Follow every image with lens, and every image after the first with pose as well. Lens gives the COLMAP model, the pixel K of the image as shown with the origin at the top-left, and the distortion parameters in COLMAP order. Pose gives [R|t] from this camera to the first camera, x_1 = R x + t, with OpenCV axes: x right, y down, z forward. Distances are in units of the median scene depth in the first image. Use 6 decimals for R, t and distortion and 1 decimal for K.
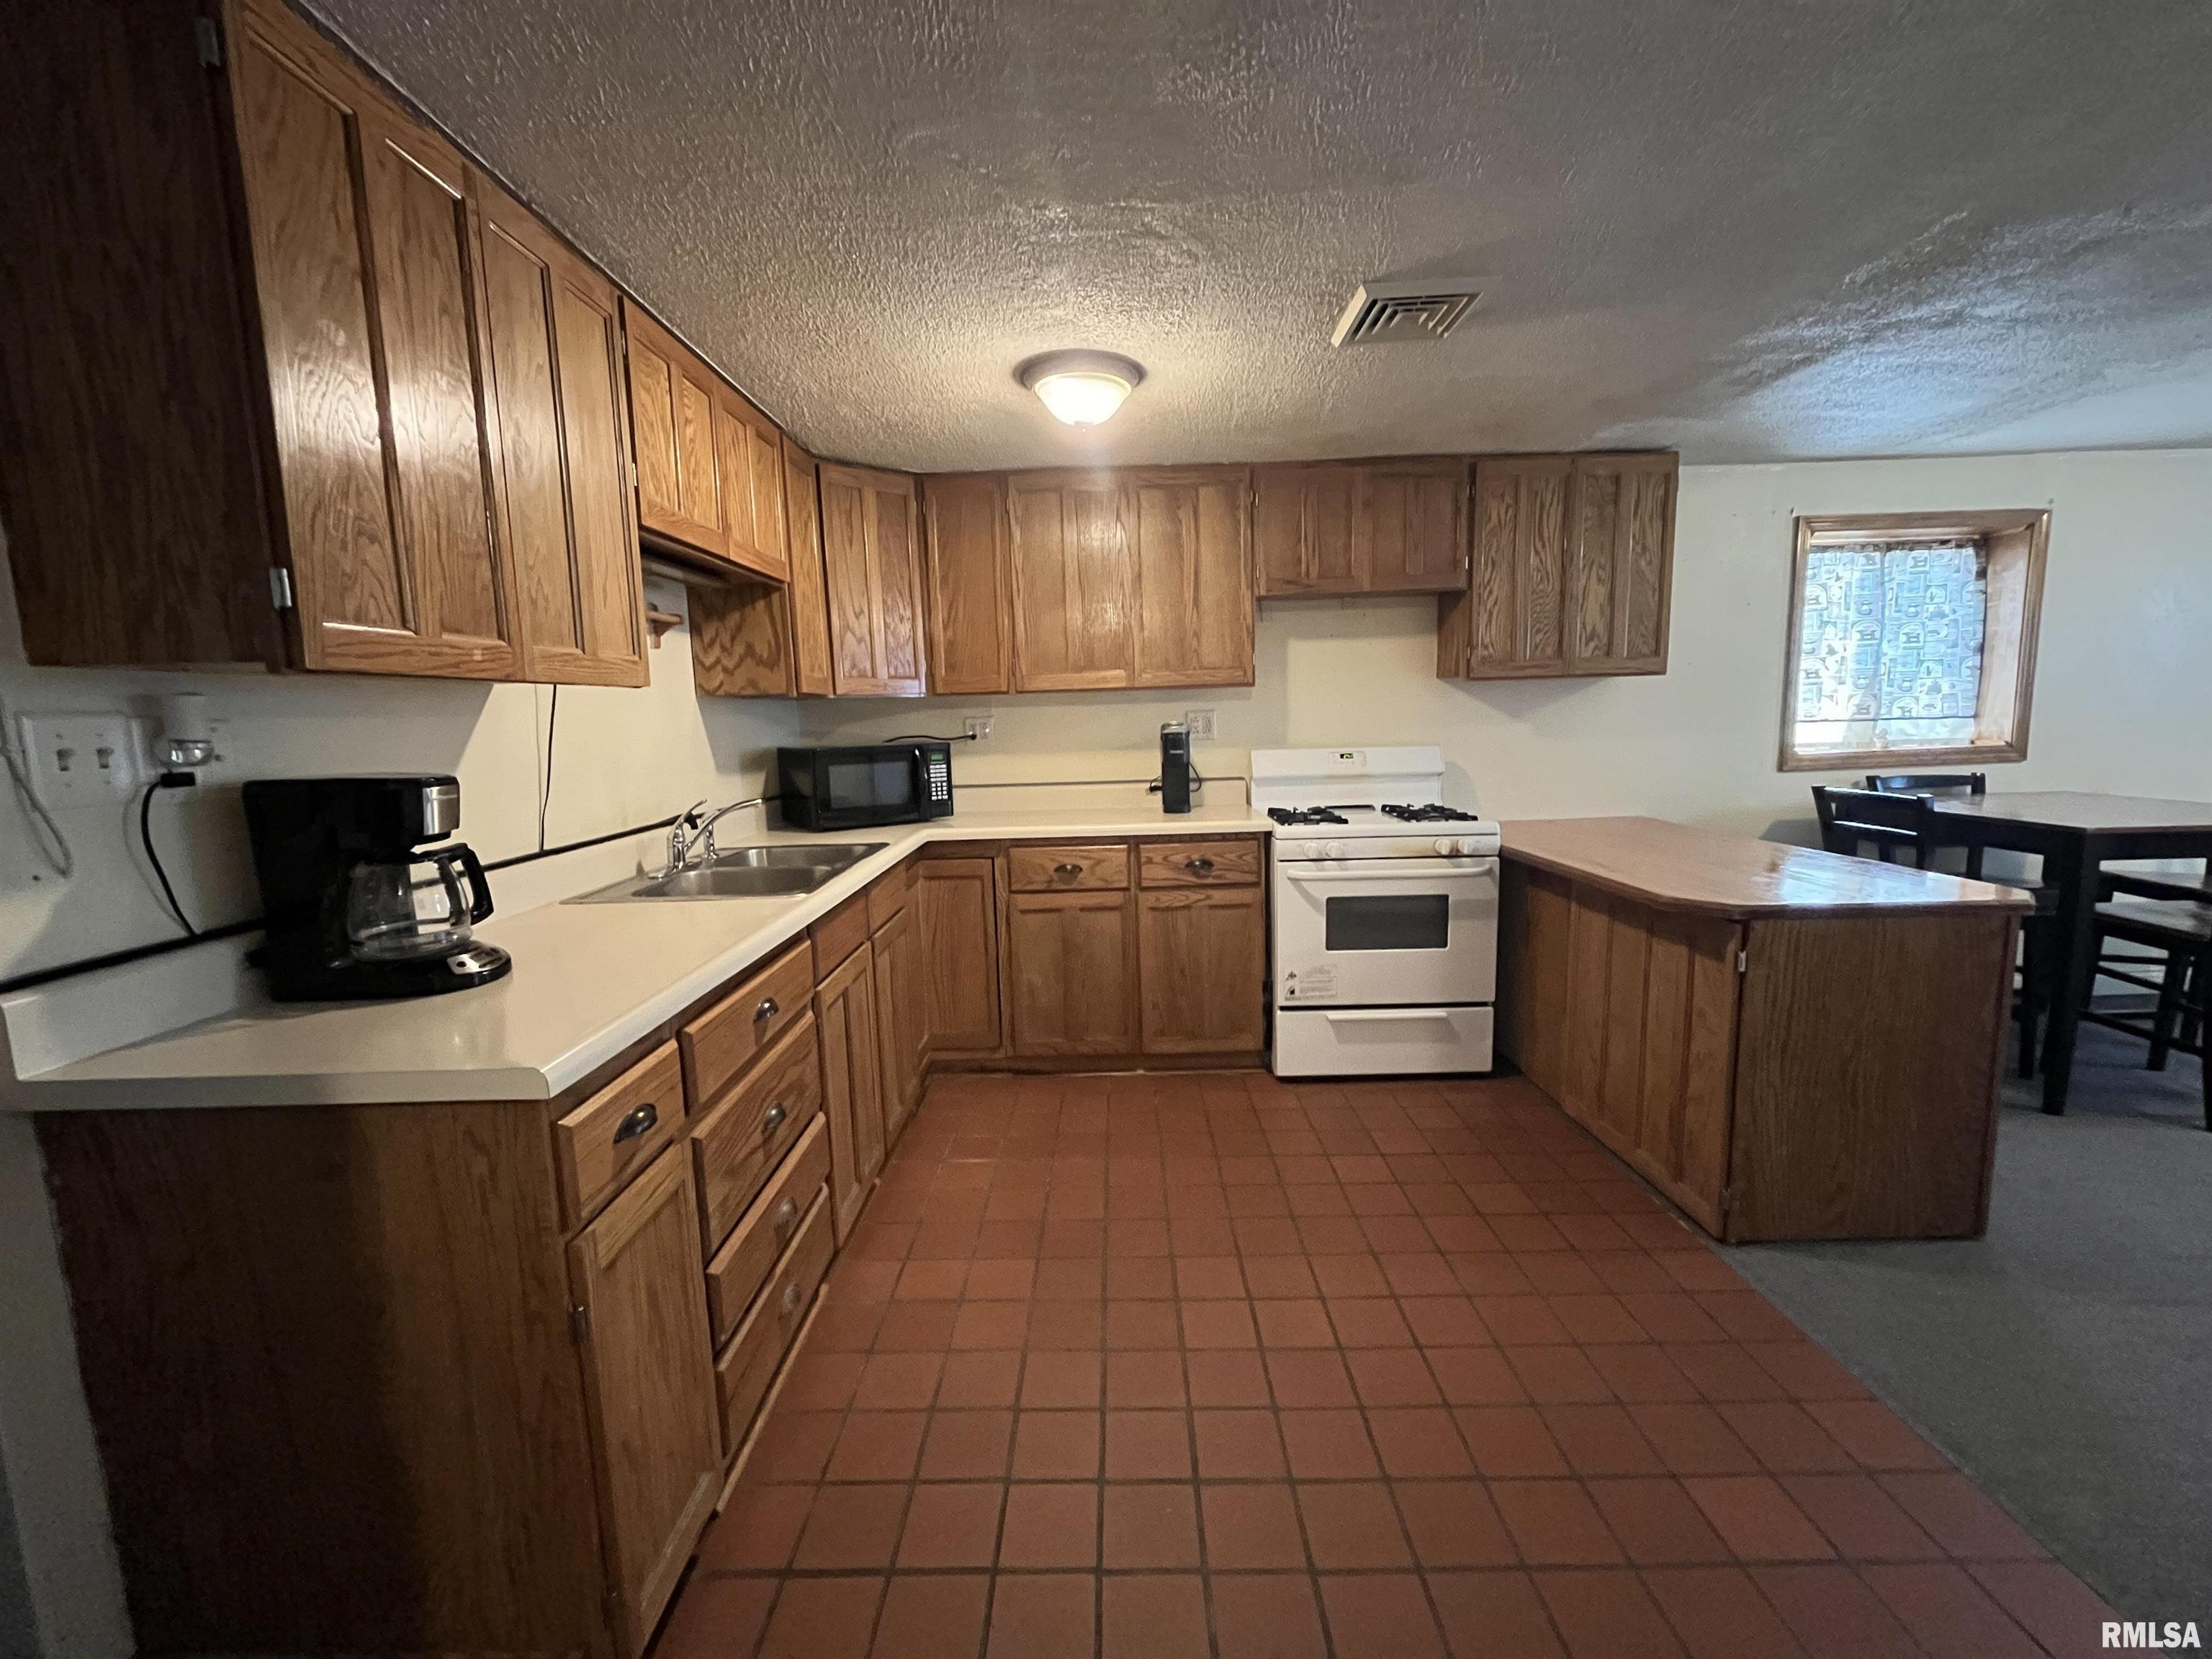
lens RADIAL K [[898.8, 0, 1108.9], [0, 898.8, 828.6], [0, 0, 1]] dist [-0.004688, -0.000733]
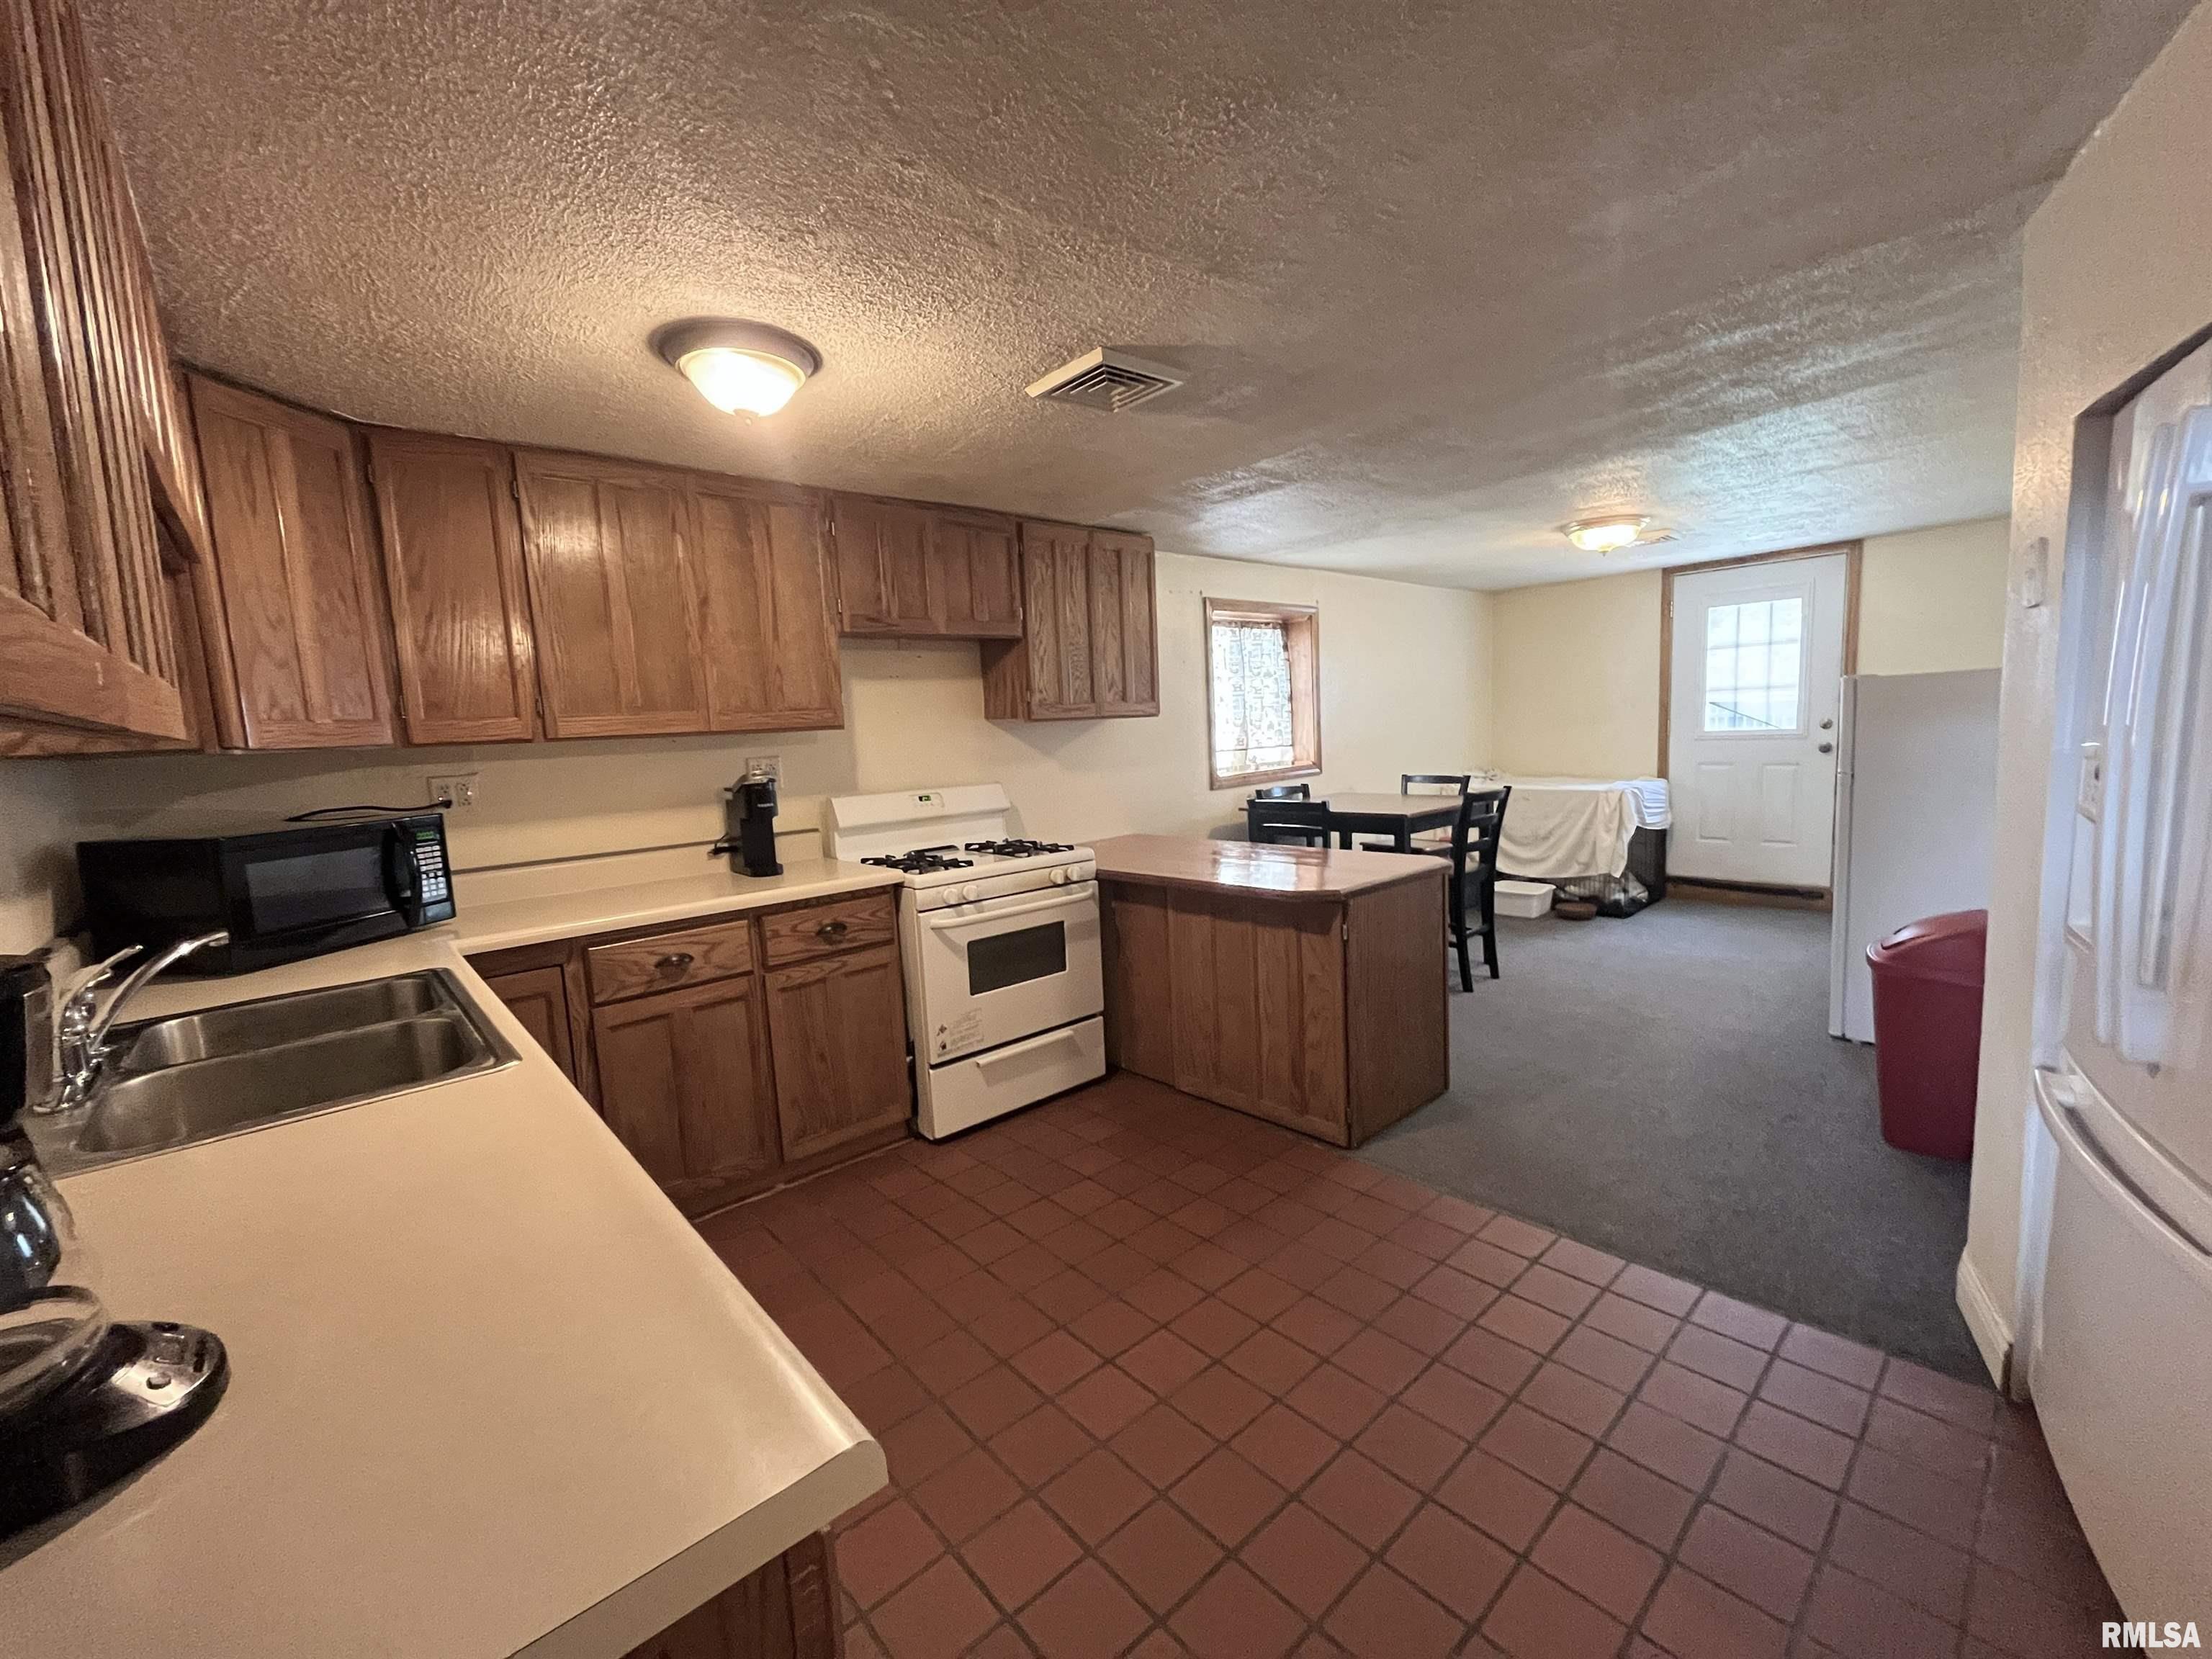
lens RADIAL K [[898.8, 0, 1109.5], [0, 898.8, 827.8], [0, 0, 1]] dist [-0.004688, -0.000733]
pose [[0.741609, -0.081860, 0.665819, -0.266893], [0.113354, 0.993546, -0.004104, -0.023934], [-0.661186, 0.078517, 0.746102, 0.145245]]
